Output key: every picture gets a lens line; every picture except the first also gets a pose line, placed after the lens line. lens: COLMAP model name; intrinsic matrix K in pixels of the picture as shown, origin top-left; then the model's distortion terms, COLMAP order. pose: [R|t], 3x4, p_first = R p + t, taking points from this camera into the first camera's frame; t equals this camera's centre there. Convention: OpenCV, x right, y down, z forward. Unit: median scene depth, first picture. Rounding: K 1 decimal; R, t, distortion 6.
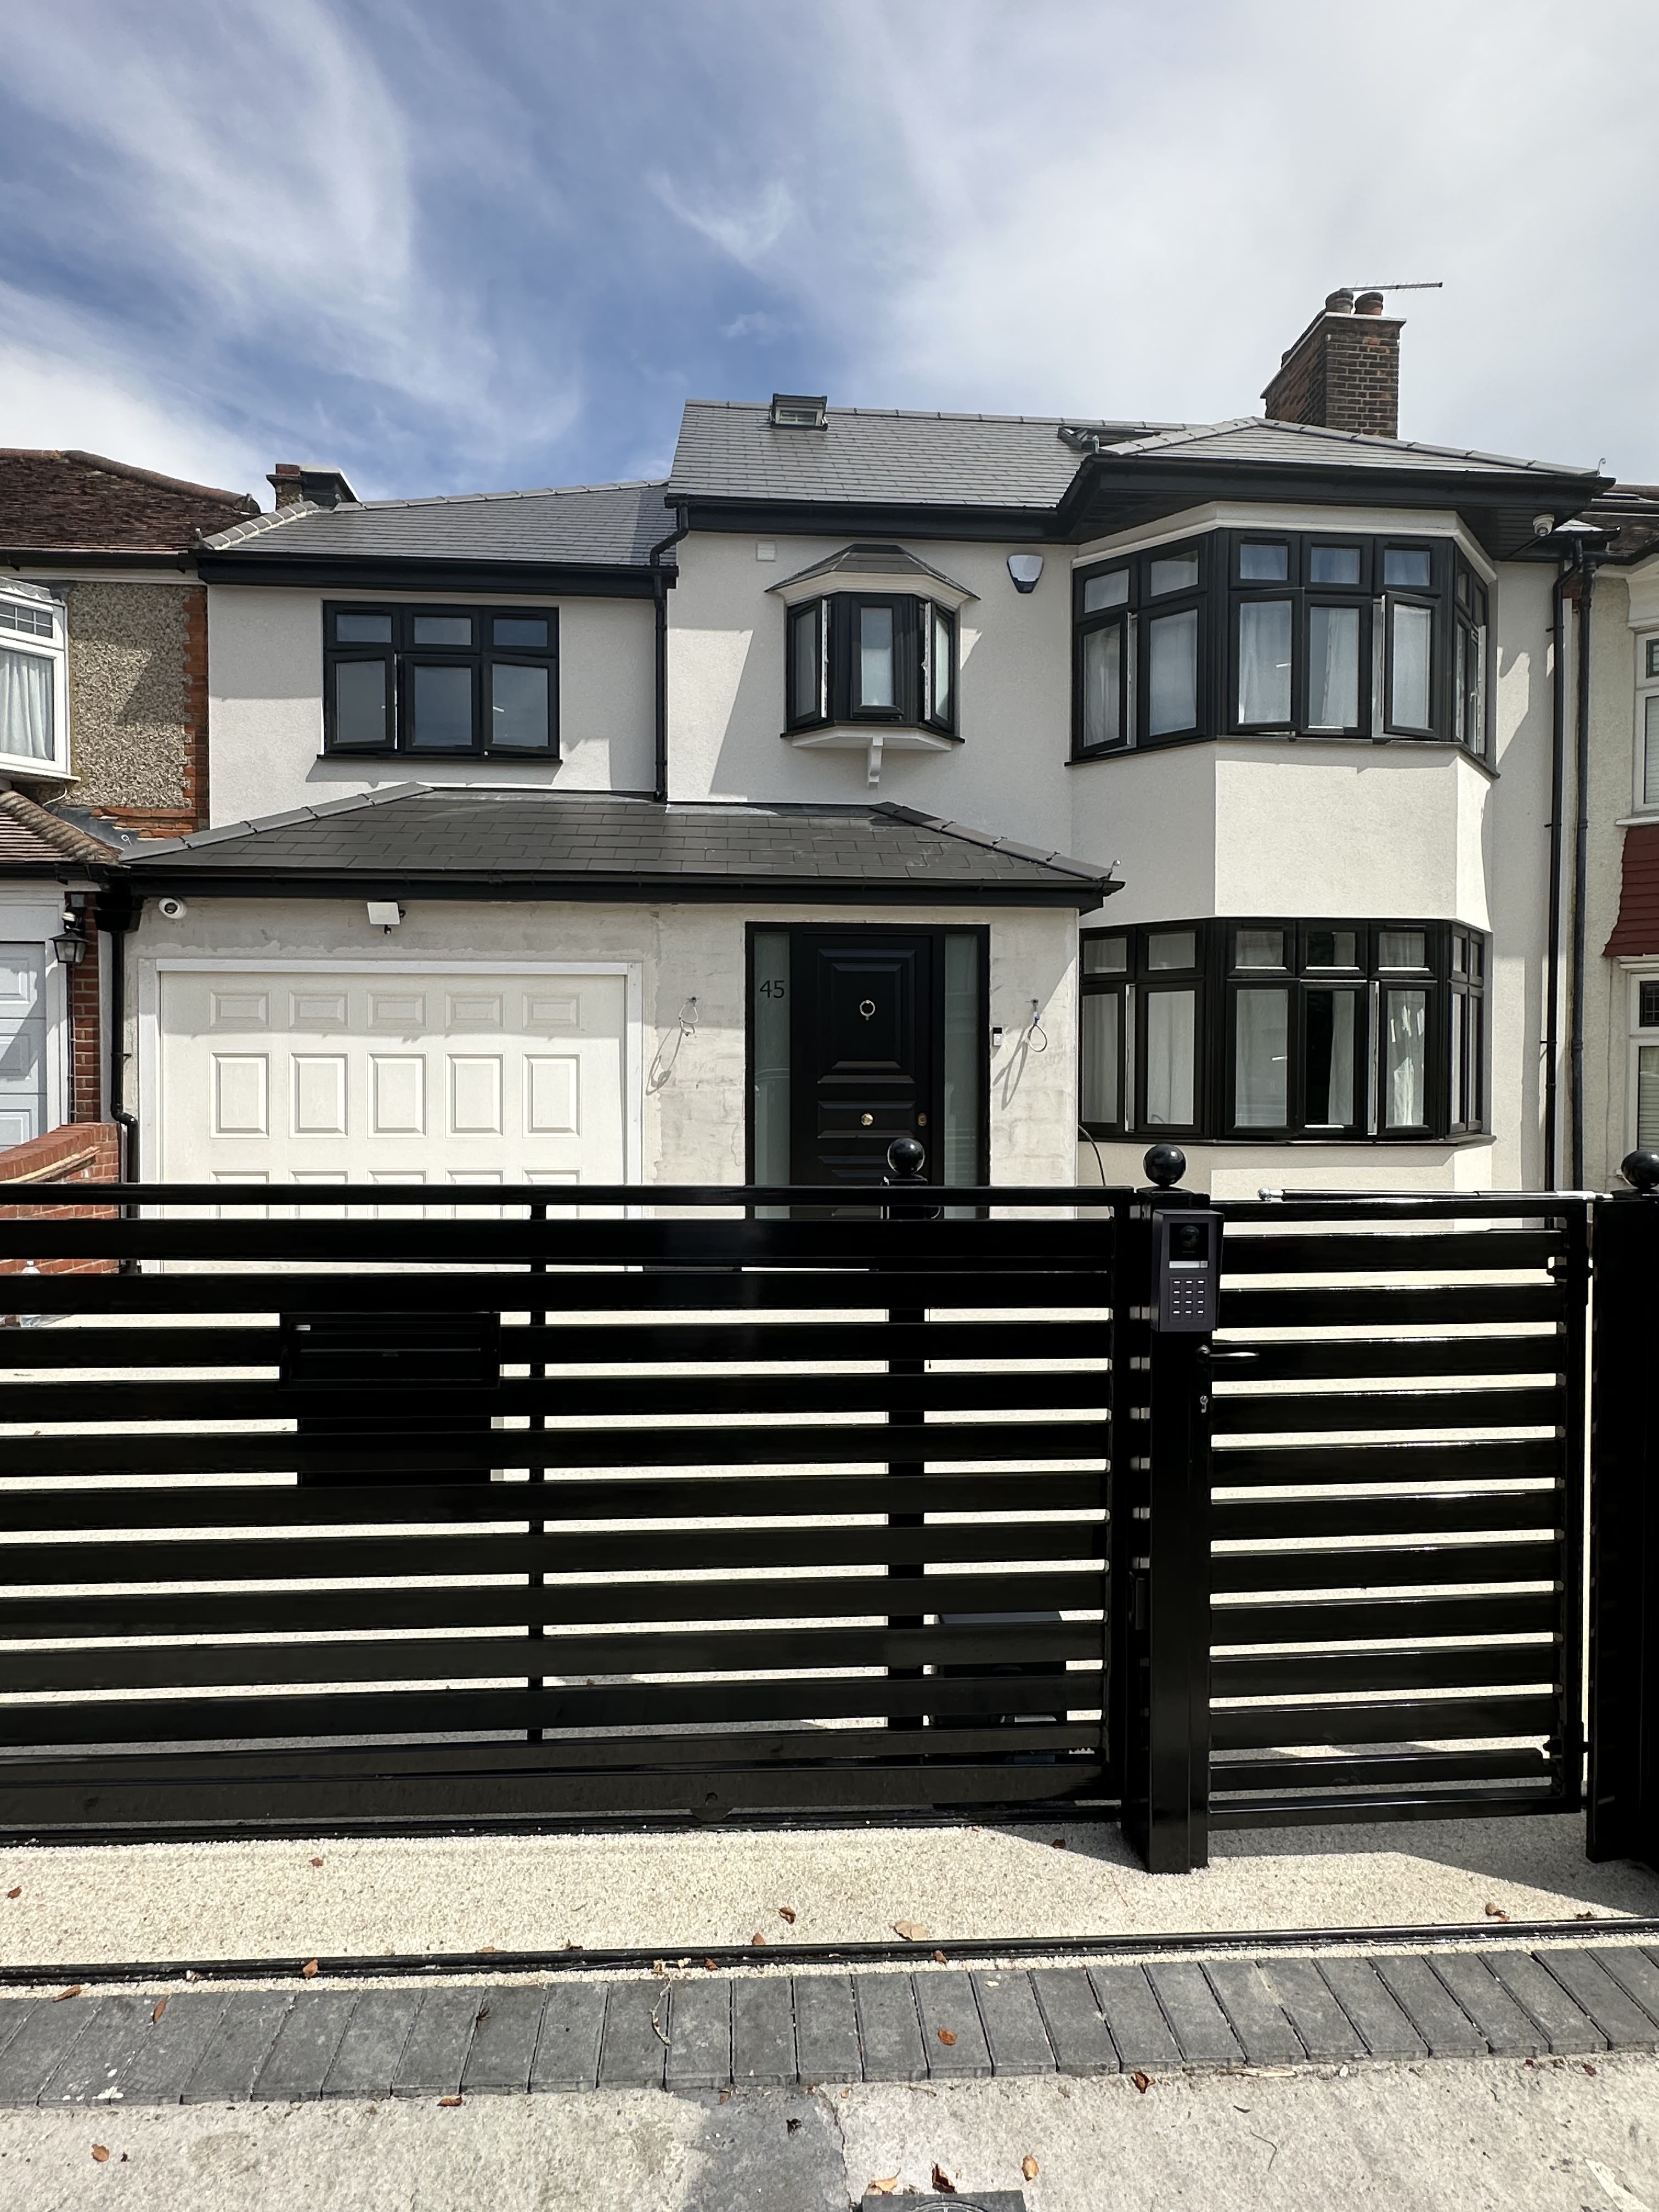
lens RADIAL K [[1247.9, 0, 830.0], [0, 1247.9, 1105.5], [0, 0, 1]] dist [0.016392, 0.009659]
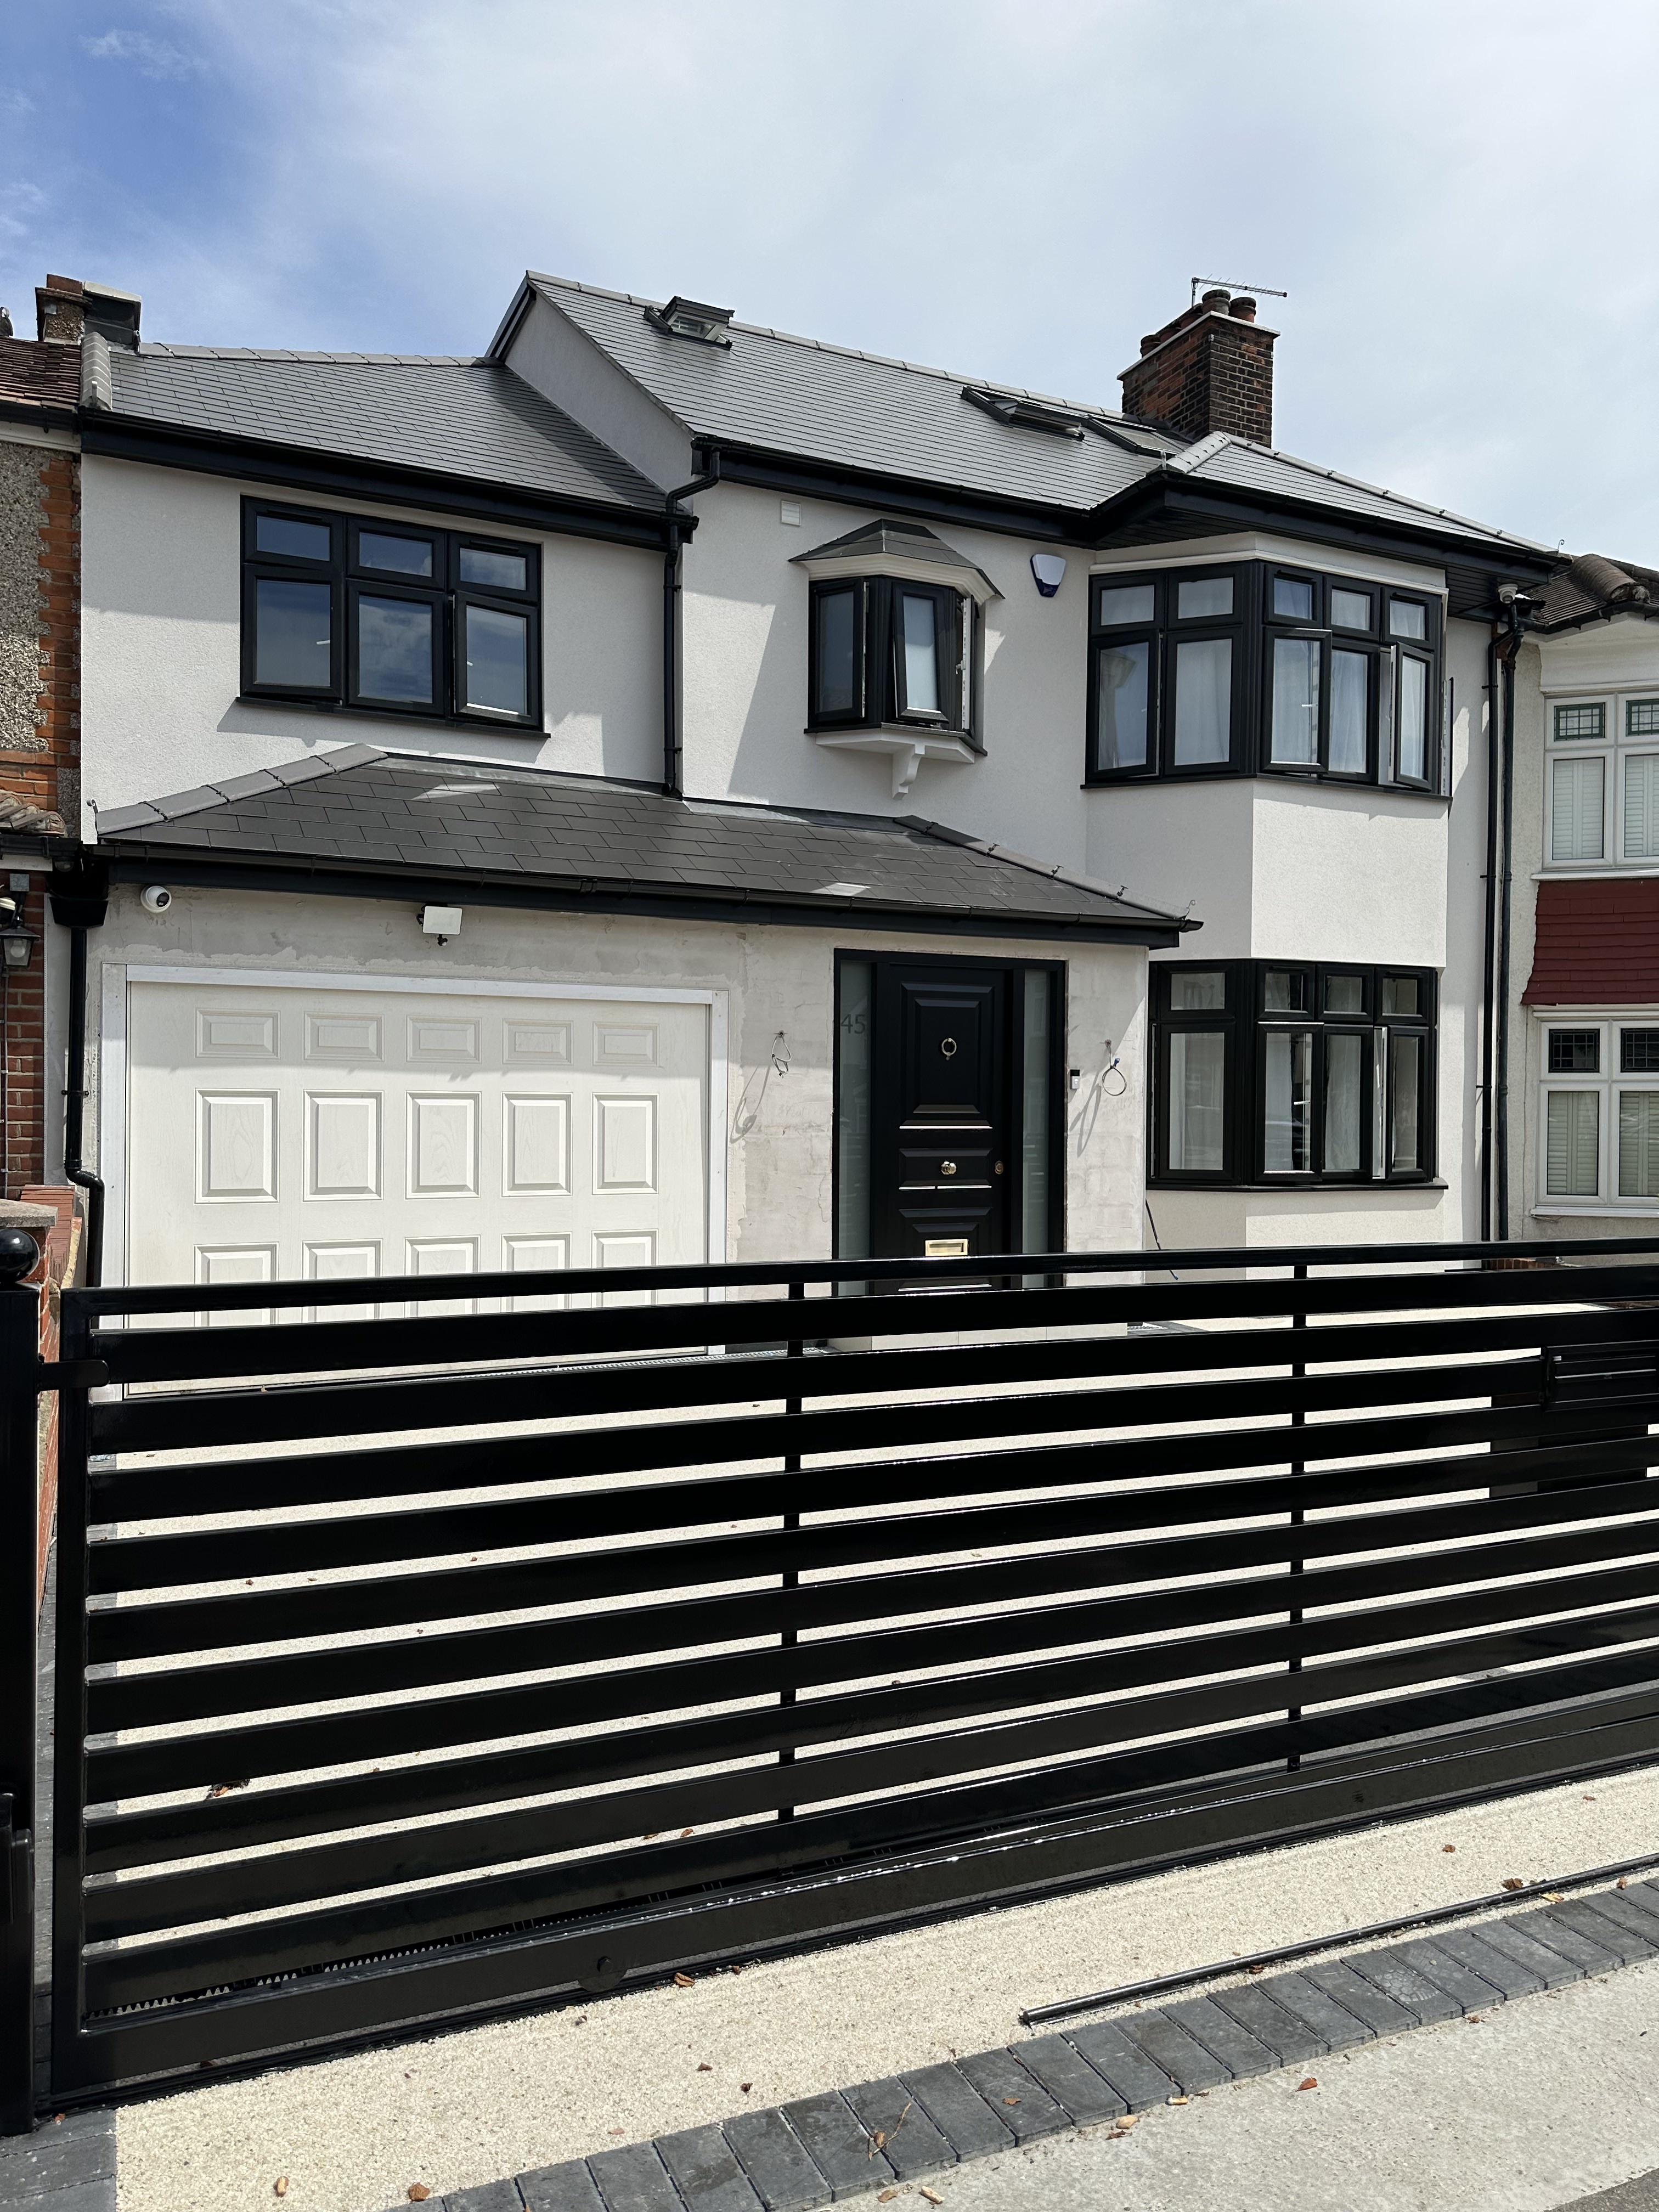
lens RADIAL K [[1590.2, 0, 823.6], [0, 1590.2, 1125.4], [0, 0, 1]] dist [0.108996, -0.078695]
pose [[0.934180, 0.000072, 0.356801, -0.434885], [0.002241, 0.999979, -0.006070, -0.012404], [-0.356794, 0.006470, 0.934161, -0.050782]]
